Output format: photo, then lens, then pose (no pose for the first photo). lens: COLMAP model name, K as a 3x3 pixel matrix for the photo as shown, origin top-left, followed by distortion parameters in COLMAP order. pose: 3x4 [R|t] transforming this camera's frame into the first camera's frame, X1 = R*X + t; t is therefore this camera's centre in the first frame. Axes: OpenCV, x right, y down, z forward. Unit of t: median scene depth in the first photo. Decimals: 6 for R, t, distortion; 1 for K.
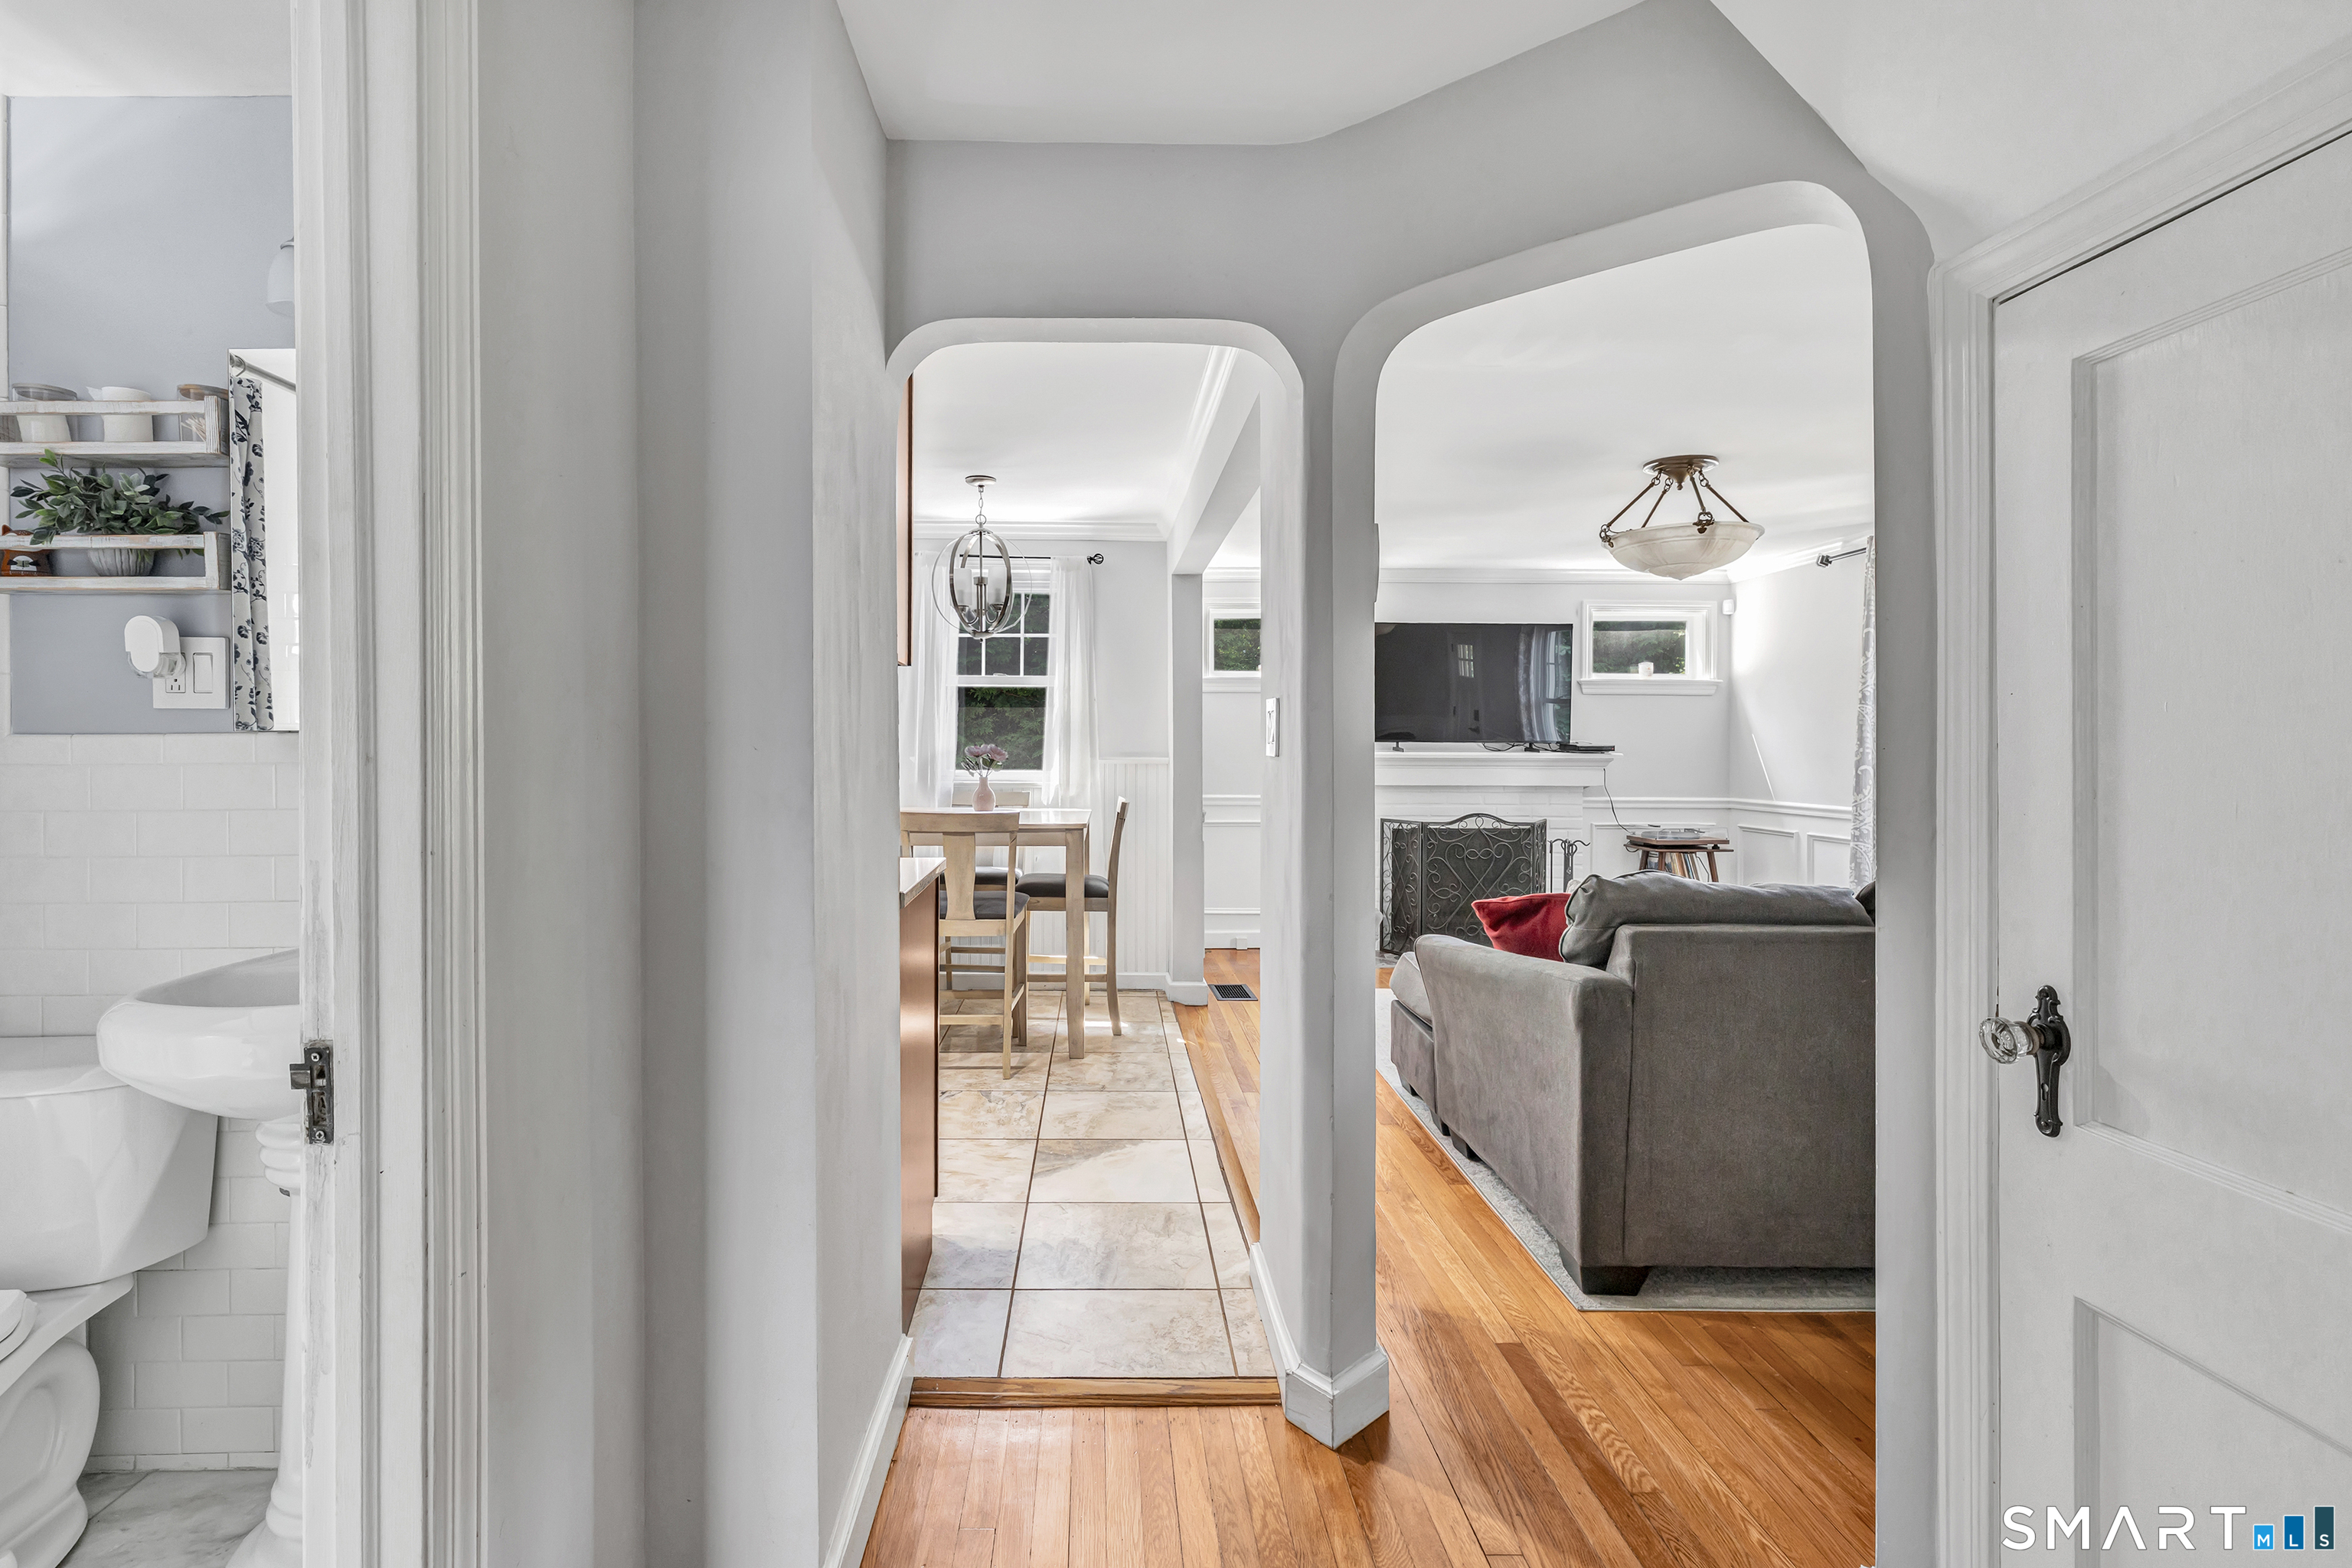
lens RADIAL K [[1072.0, 0, 1104.2], [0, 1072.0, 759.6], [0, 0, 1]] dist [0.000738, 0.000078]
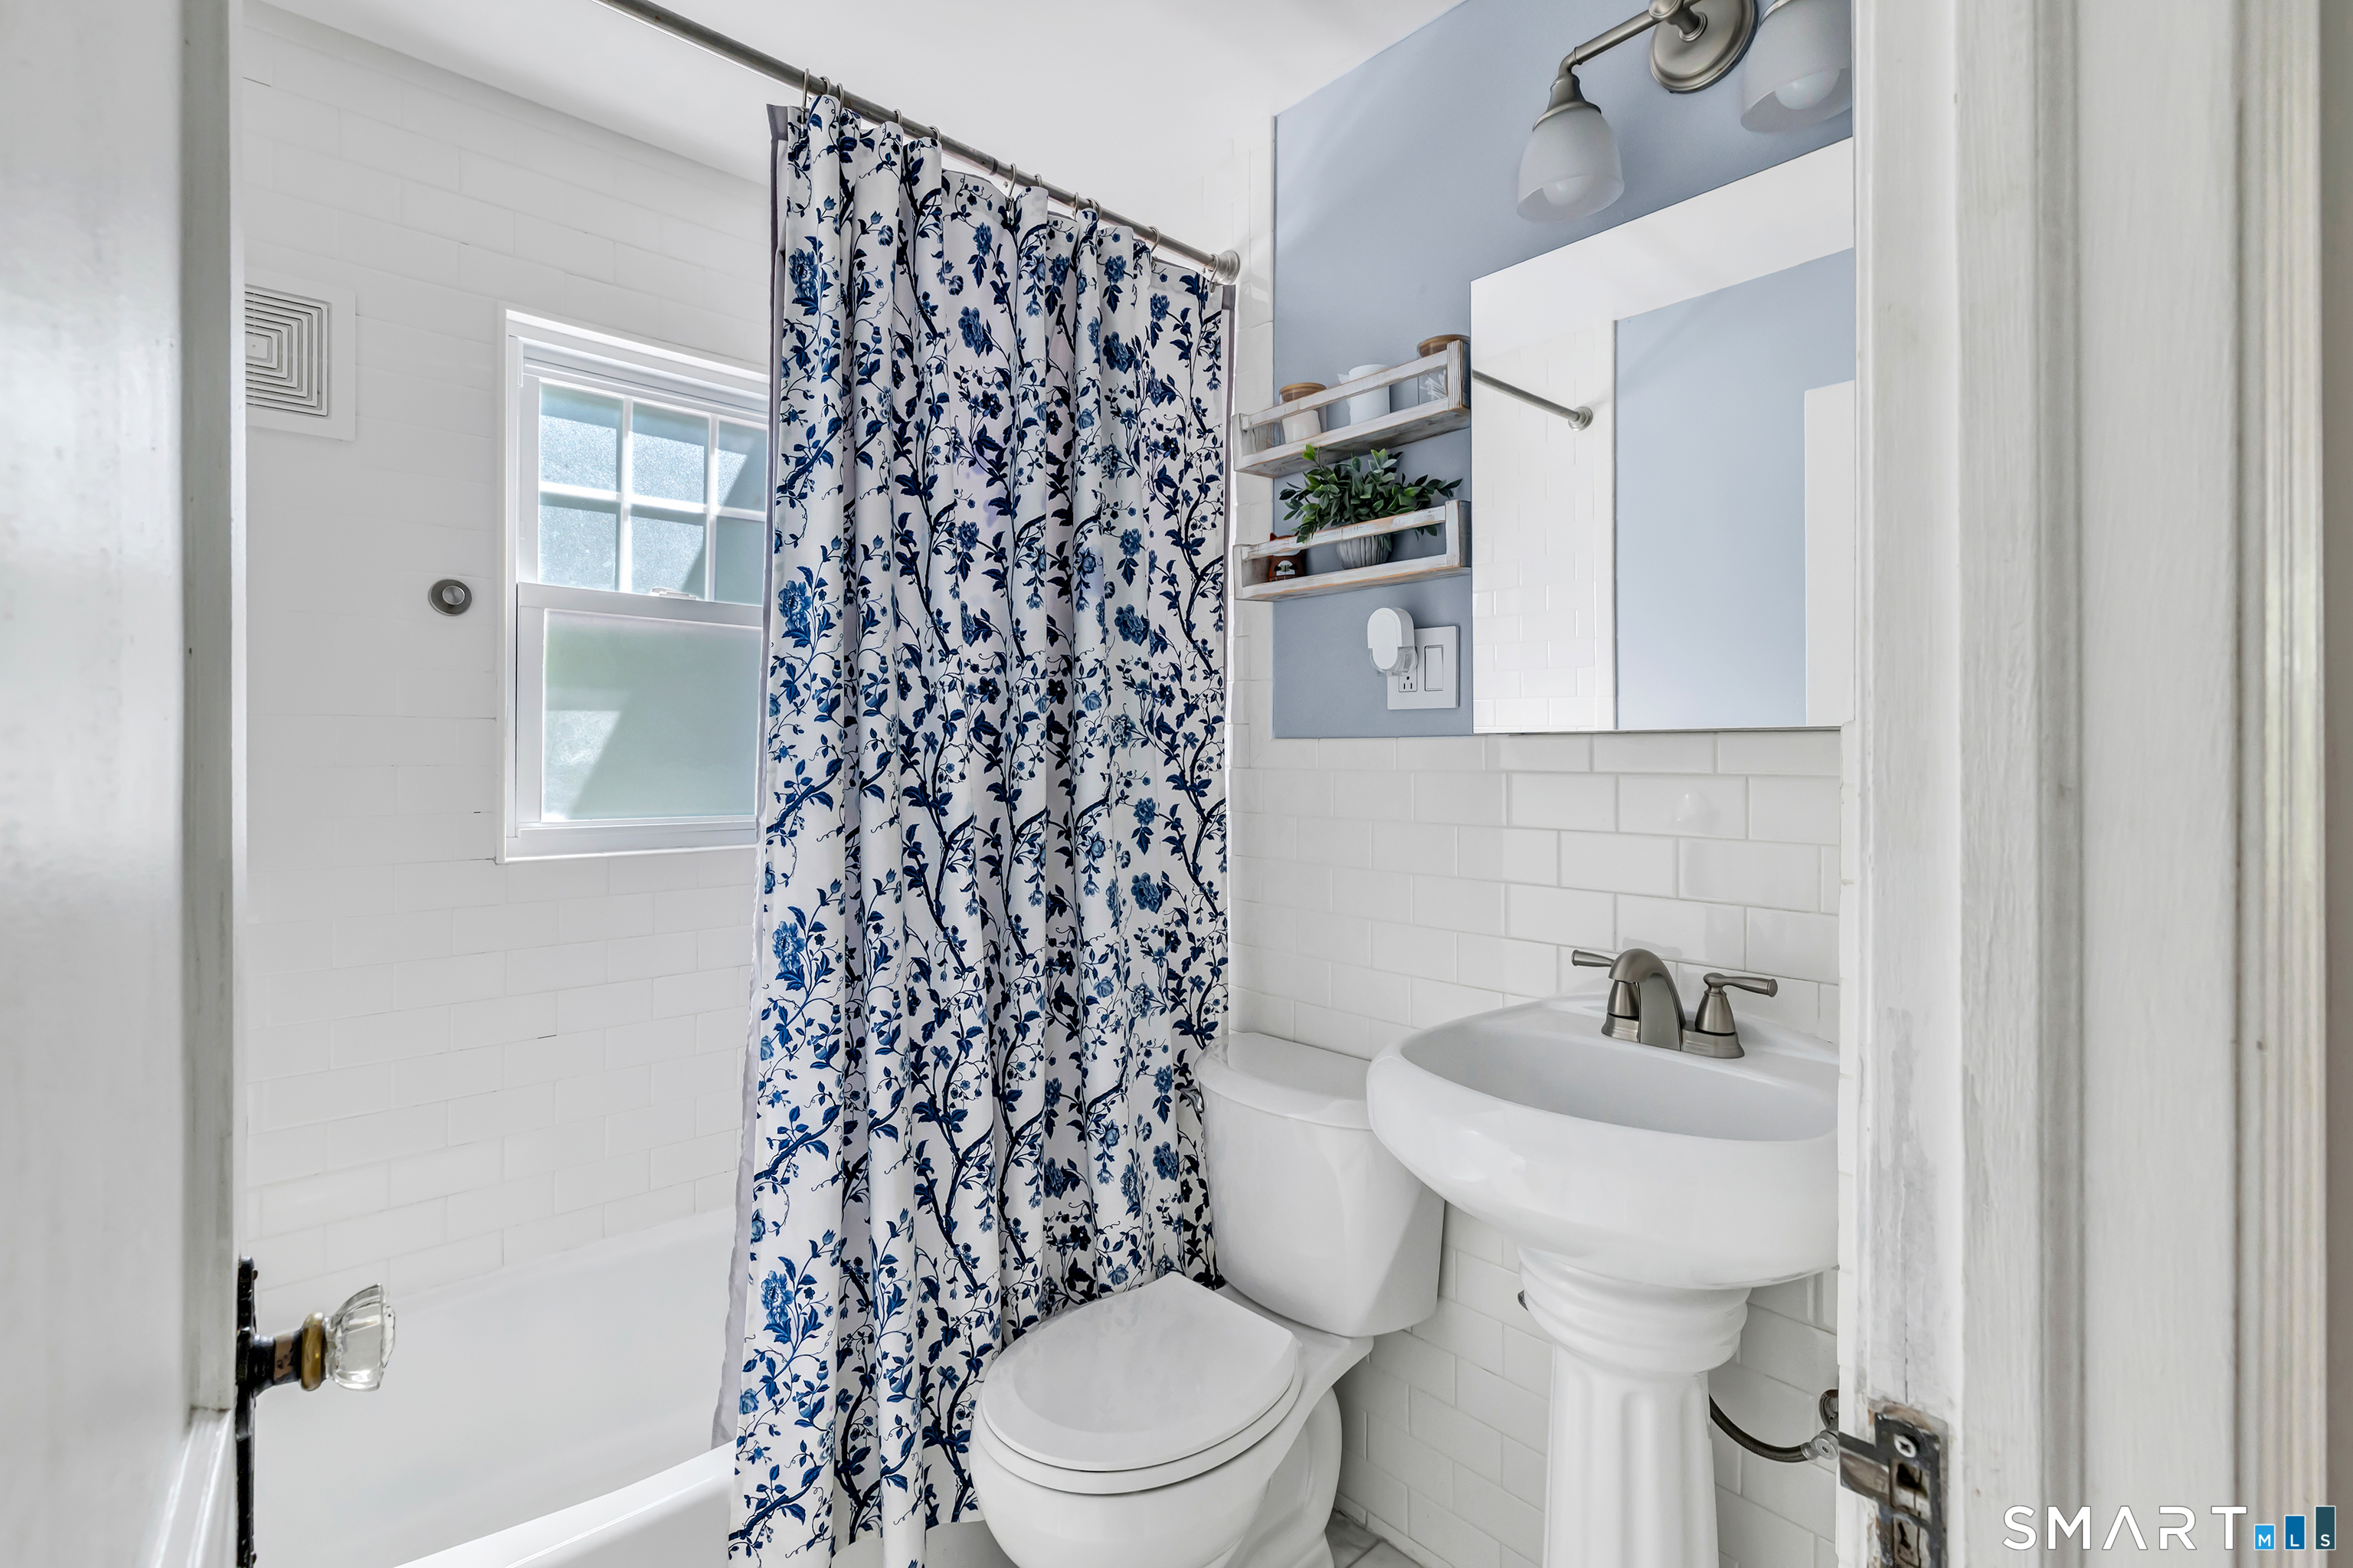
lens RADIAL K [[1044.4, 0, 1158.1], [0, 1044.4, 765.6], [0, 0, 1]] dist [-0.001143, 0.000054]
pose [[0.658592, 0.012245, -0.752401, -0.354514], [-0.008122, 0.999925, 0.009164, -0.006577], [0.752456, 0.000076, 0.658642, 0.272281]]
